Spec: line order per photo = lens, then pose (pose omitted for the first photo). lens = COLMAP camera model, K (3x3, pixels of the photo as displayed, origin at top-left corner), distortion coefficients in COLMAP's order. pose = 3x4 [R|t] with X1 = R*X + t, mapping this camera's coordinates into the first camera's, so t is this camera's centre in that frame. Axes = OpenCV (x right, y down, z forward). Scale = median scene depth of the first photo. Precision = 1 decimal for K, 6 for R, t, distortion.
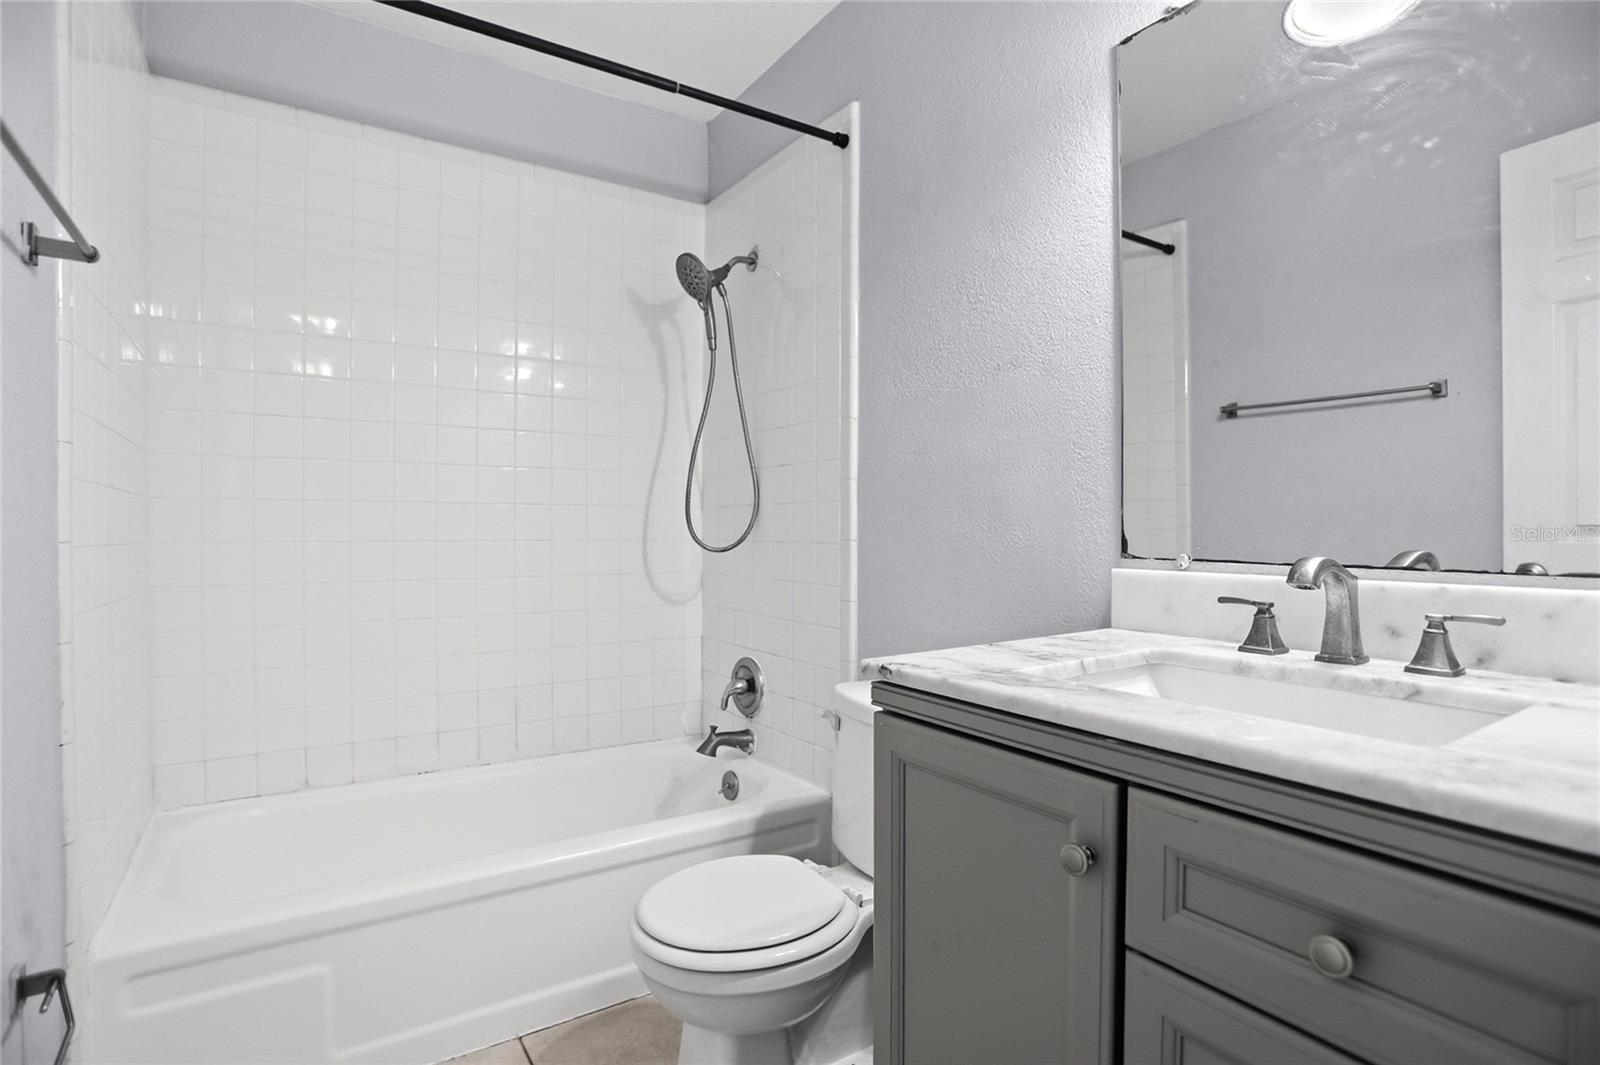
lens RADIAL K [[778.5, 0, 800.1], [0, 778.5, 532.3], [0, 0, 1]] dist [-0.000708, 0.001095]
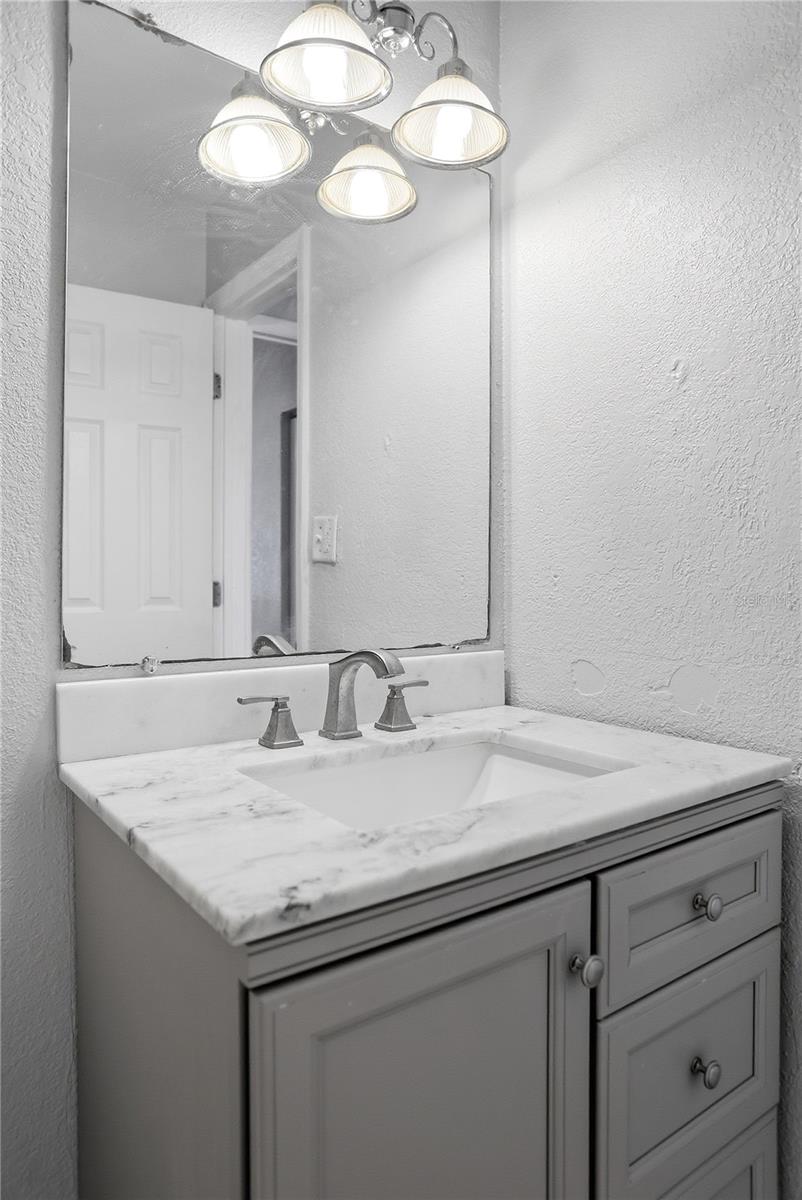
lens RADIAL K [[767.0, 0, 402.0], [0, 767.0, 593.9], [0, 0, 1]] dist [-0.029134, -0.000704]
pose [[-0.038843, -0.015466, 0.999126, -0.425230], [0.009333, 0.999831, 0.015839, -0.061219], [-0.999202, 0.009940, -0.038692, 0.874134]]
